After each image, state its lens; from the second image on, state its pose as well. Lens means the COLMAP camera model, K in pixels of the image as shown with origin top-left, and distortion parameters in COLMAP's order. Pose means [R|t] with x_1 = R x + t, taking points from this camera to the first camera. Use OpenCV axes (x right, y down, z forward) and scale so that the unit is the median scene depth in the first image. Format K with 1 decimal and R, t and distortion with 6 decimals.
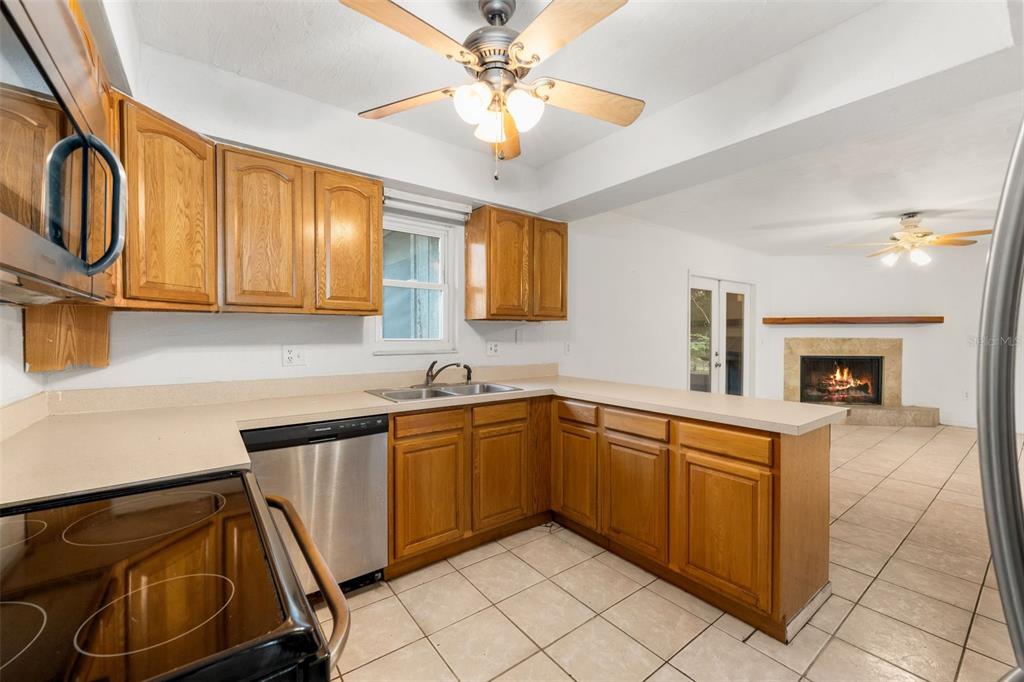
lens RADIAL K [[416.4, 0, 511.3], [0, 416.4, 339.1], [0, 0, 1]] dist [0.003058, -0.000762]
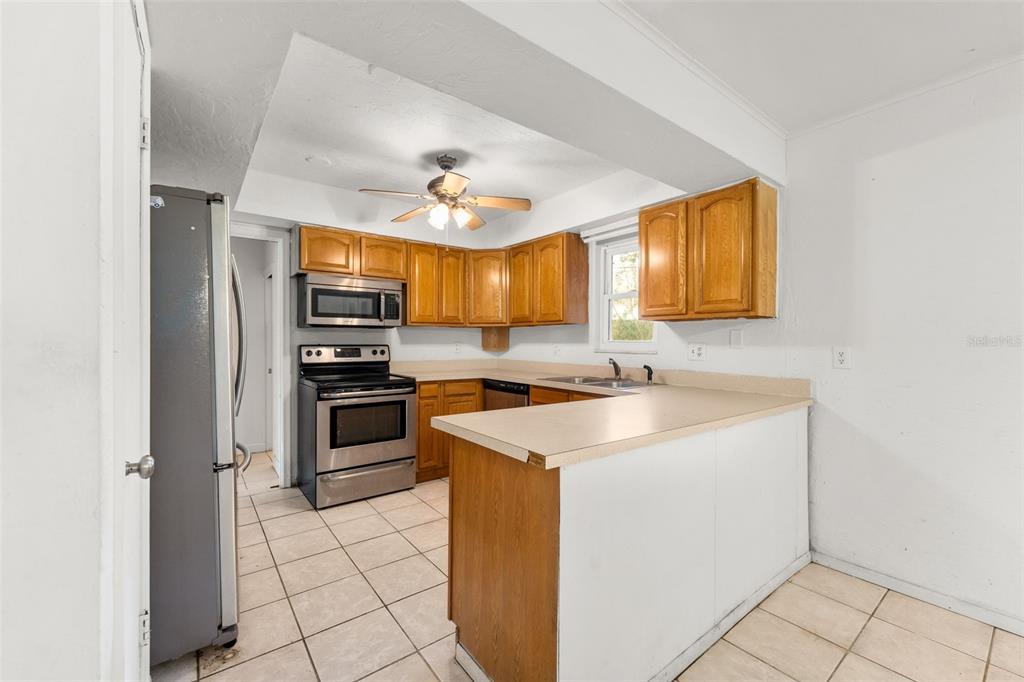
lens RADIAL K [[416.4, 0, 508.4], [0, 416.4, 341.0], [0, 0, 1]] dist [0.003058, -0.000762]
pose [[-0.006141, -0.004480, -0.999971, 0.458536], [-0.019720, 0.999796, -0.004358, 0.006021], [0.999787, 0.019692, -0.006228, 0.319648]]
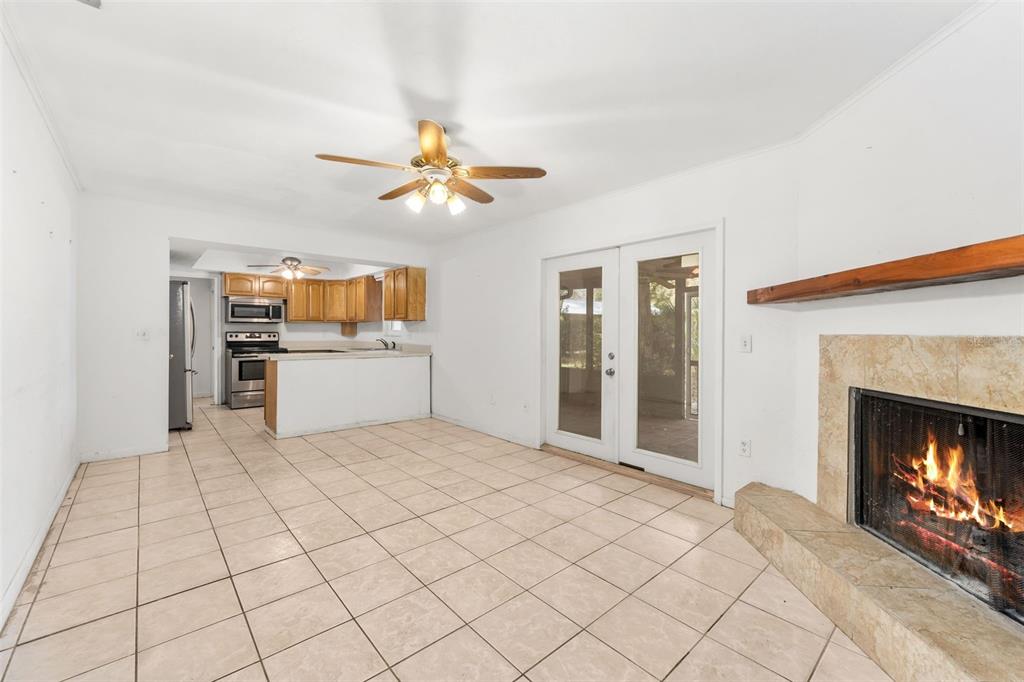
lens RADIAL K [[416.4, 0, 509.5], [0, 416.4, 332.8], [0, 0, 1]] dist [0.003058, -0.000762]
pose [[0.067436, -0.000365, -0.997724, 1.057317], [-0.022960, 0.999735, -0.001918, 0.002034], [0.997459, 0.023037, 0.067410, 0.714247]]
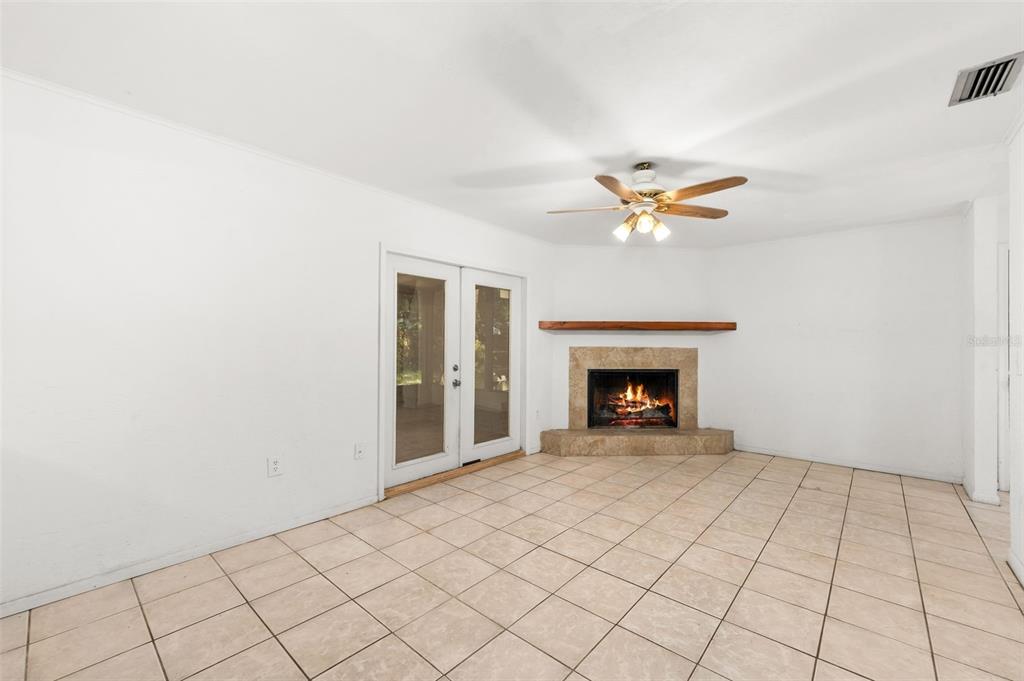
lens RADIAL K [[416.4, 0, 512.3], [0, 416.4, 340.0], [0, 0, 1]] dist [0.003058, -0.000762]
pose [[0.981324, 0.007403, 0.192219, 0.409059], [-0.002349, 0.999646, -0.026506, 0.005018], [-0.192347, 0.025559, 0.980994, 0.246061]]
